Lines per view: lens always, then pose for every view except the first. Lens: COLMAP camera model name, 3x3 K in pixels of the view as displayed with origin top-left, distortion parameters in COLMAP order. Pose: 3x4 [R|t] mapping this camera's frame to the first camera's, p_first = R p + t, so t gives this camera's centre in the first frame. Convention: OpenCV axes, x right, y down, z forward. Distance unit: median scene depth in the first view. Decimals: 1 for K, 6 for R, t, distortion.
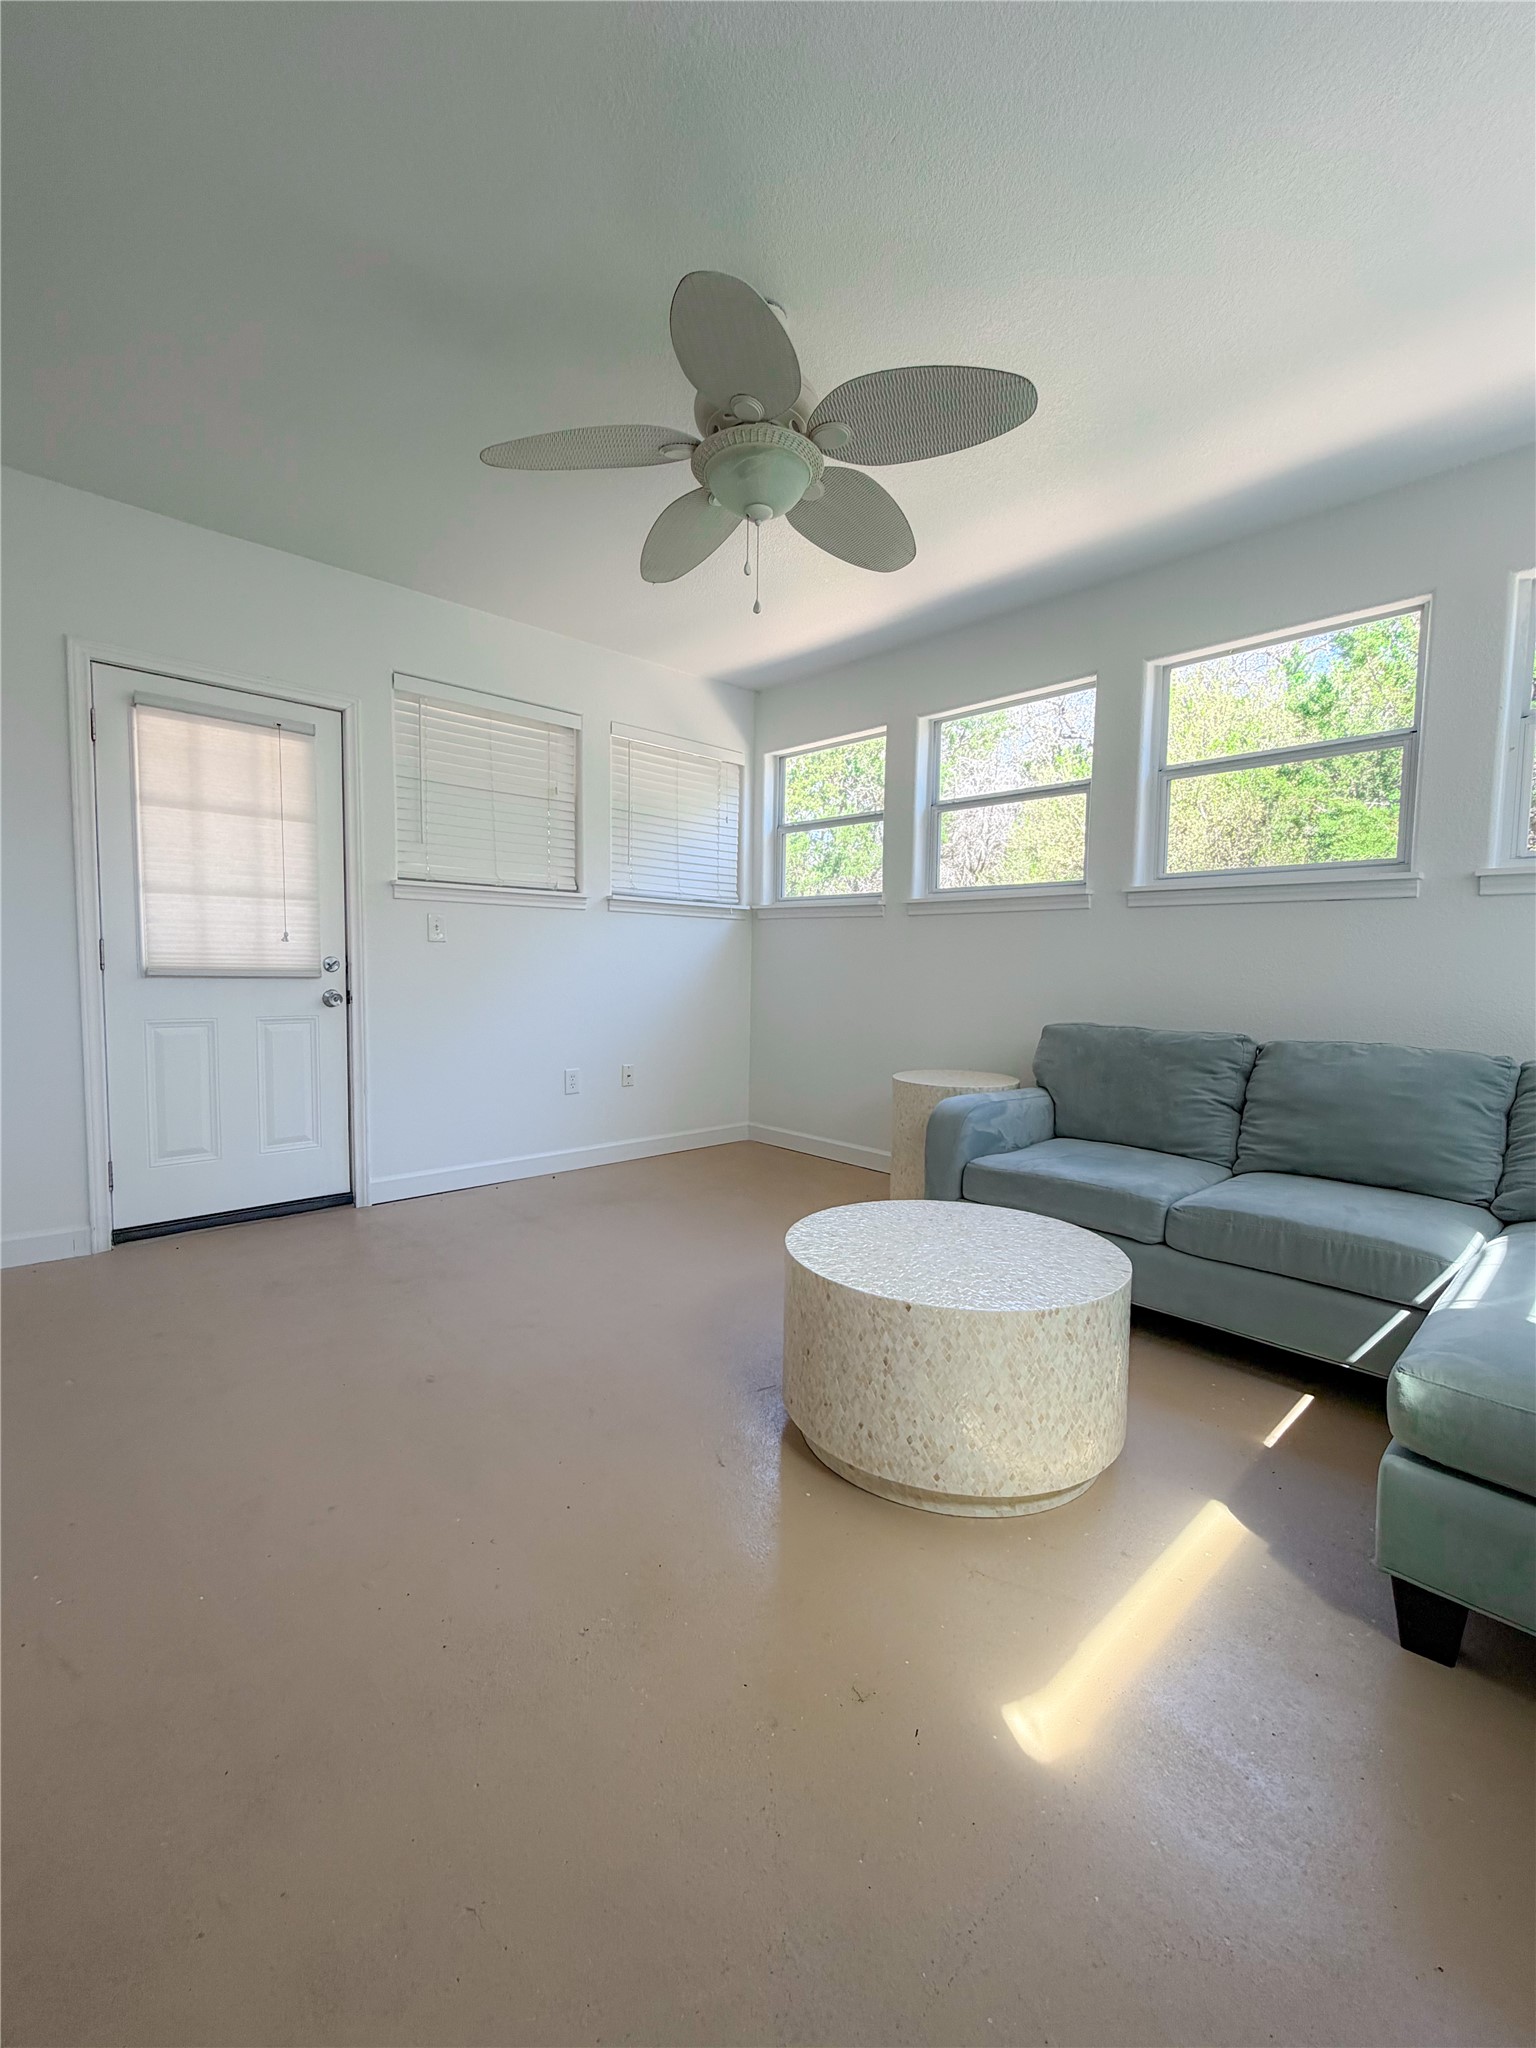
lens RADIAL K [[851.8, 0, 768.0], [0, 851.8, 1024.0], [0, 0, 1]] dist [-0.003166, 0.000035]
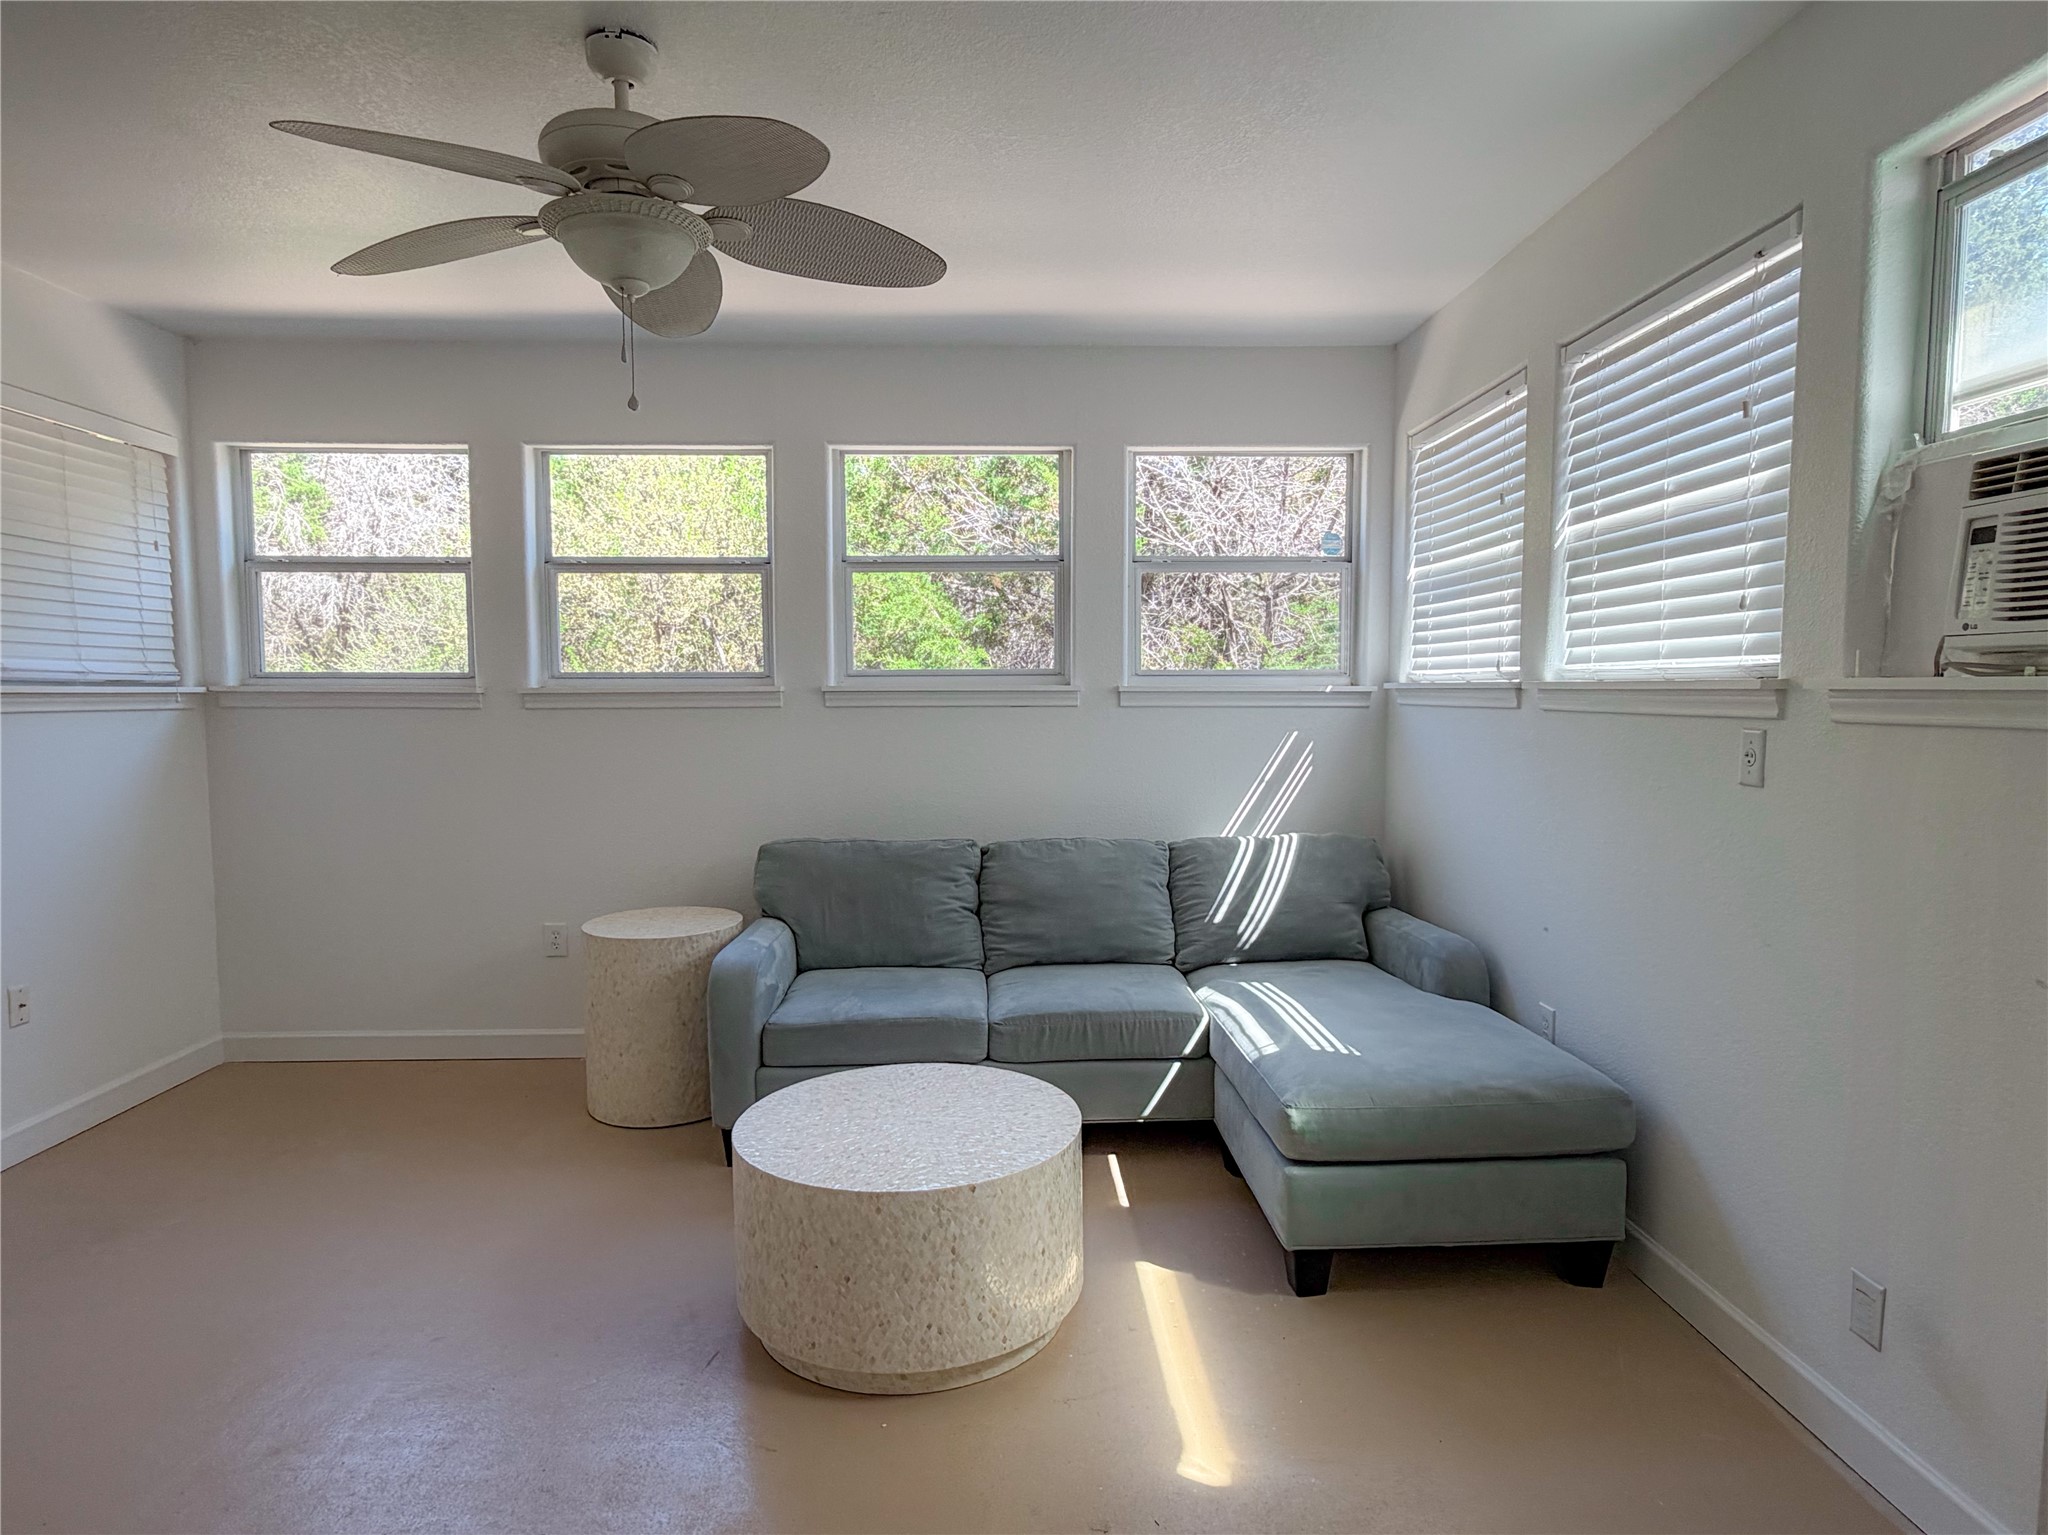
lens RADIAL K [[1143.5, 0, 1028.7], [0, 1143.5, 771.4], [0, 0, 1]] dist [-0.003888, 0.000864]
pose [[0.660686, -0.072883, 0.747116, -0.478137], [0.068059, 0.996992, 0.037073, -0.129659], [-0.747571, 0.026354, 0.663659, 0.019599]]
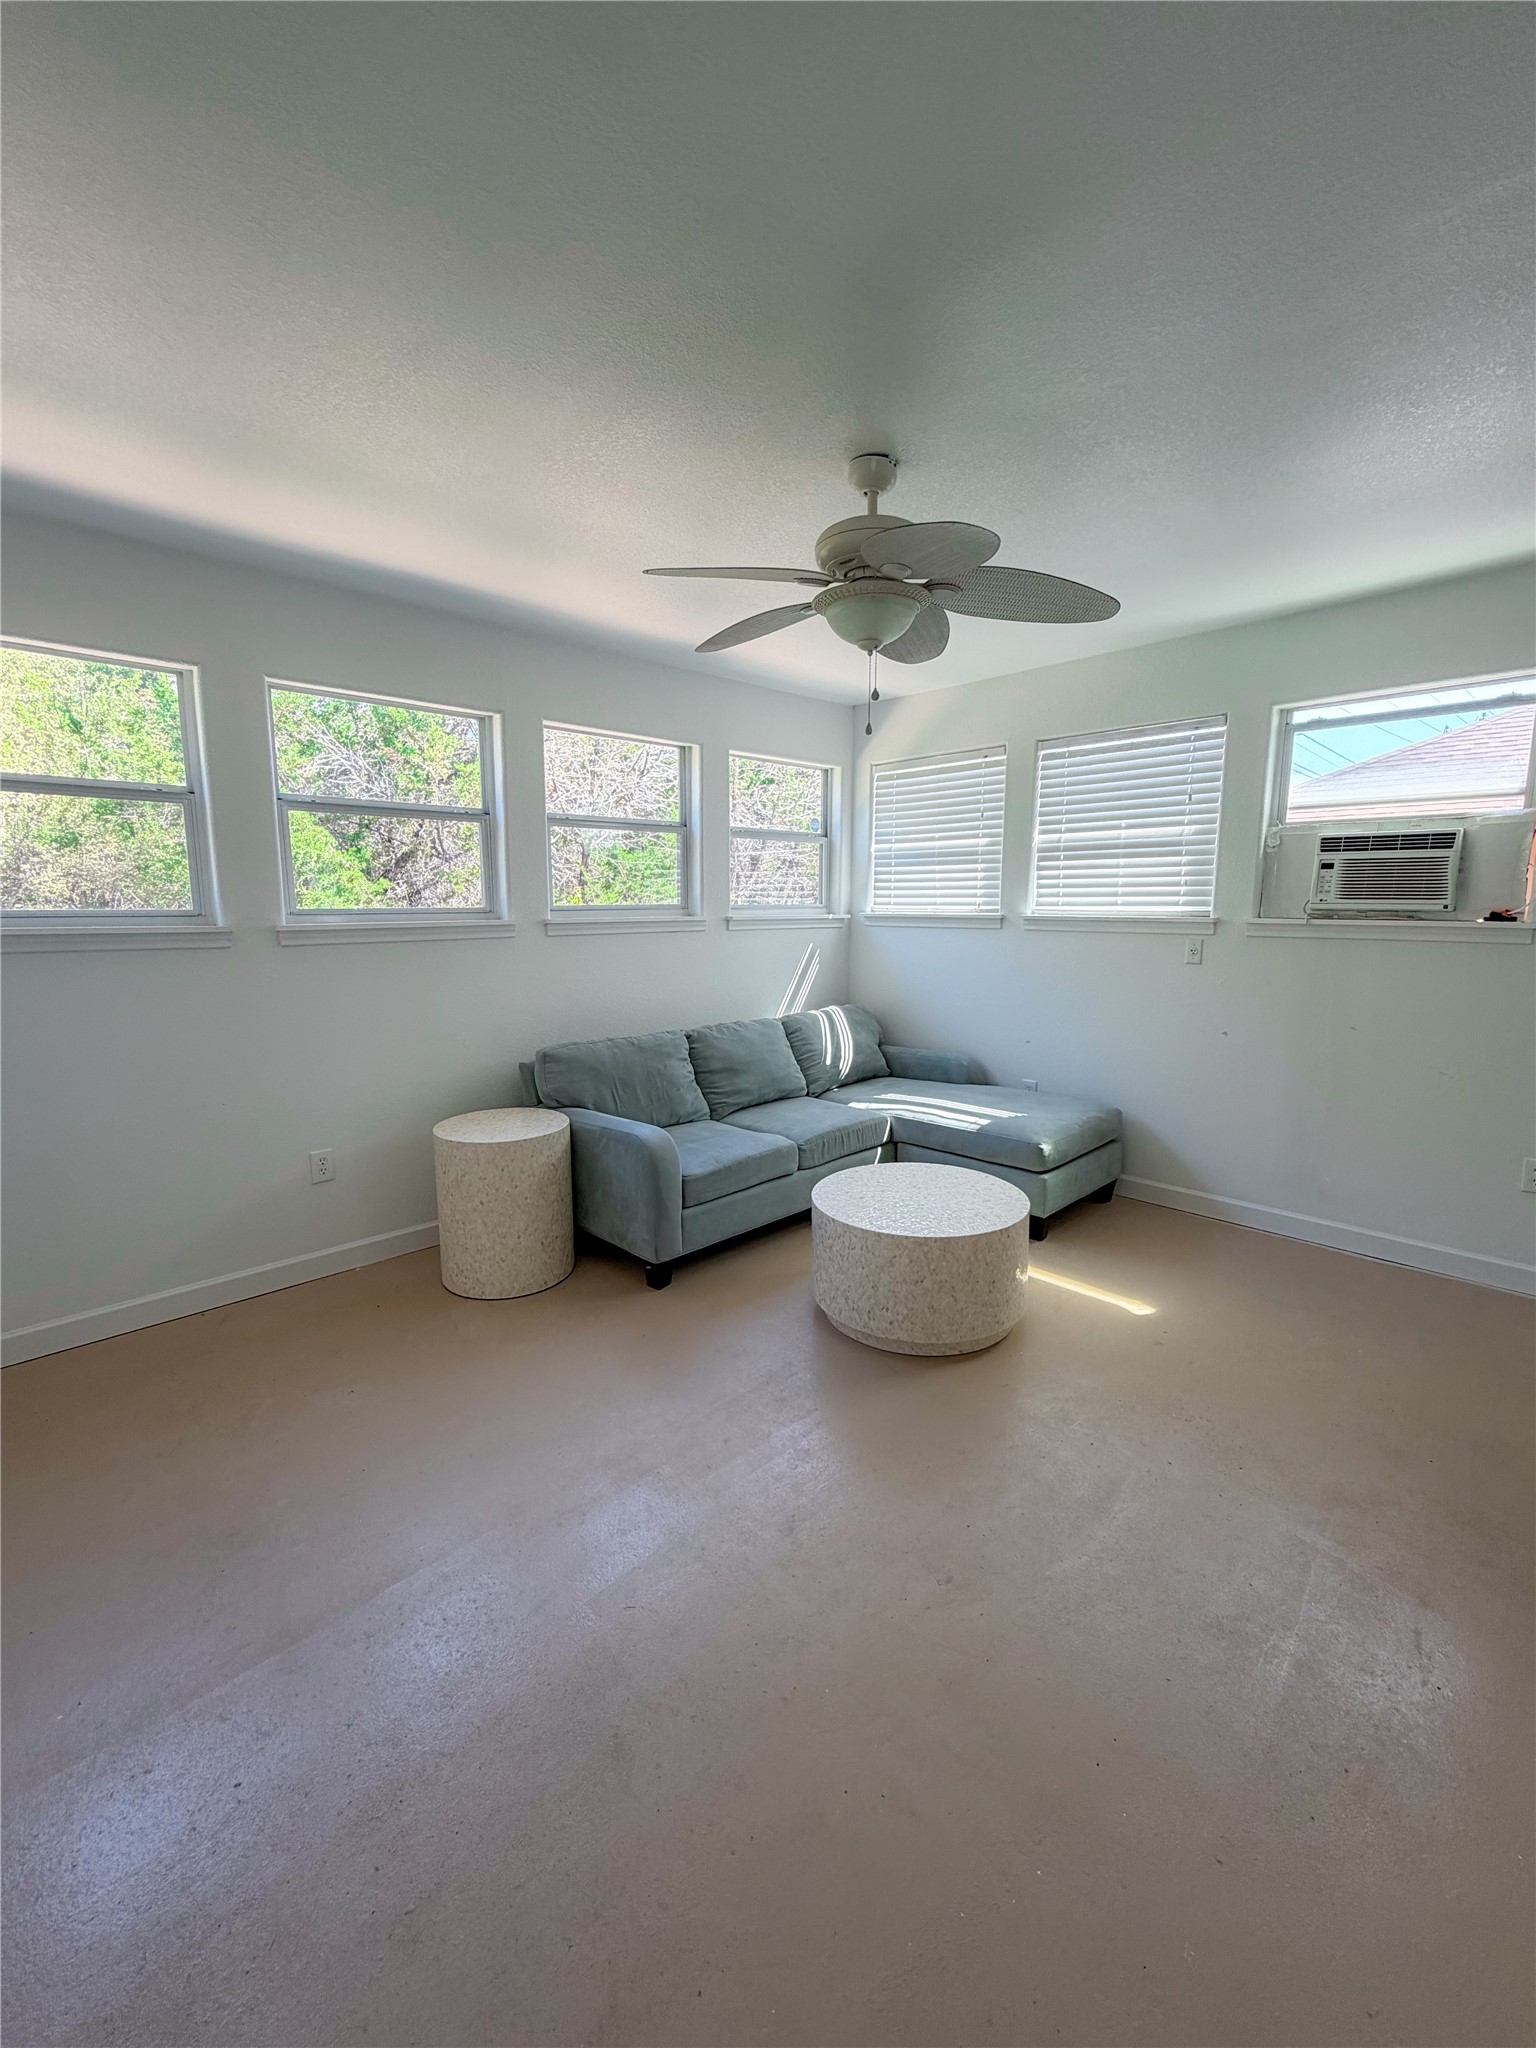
lens RADIAL K [[851.8, 0, 768.0], [0, 851.8, 1024.0], [0, 0, 1]] dist [-0.003166, 0.000035]
pose [[-0.007726, -0.159378, 0.987187, -0.958127], [0.074880, 0.984353, 0.159506, -0.239600], [-0.997163, 0.075153, 0.004329, 0.935715]]
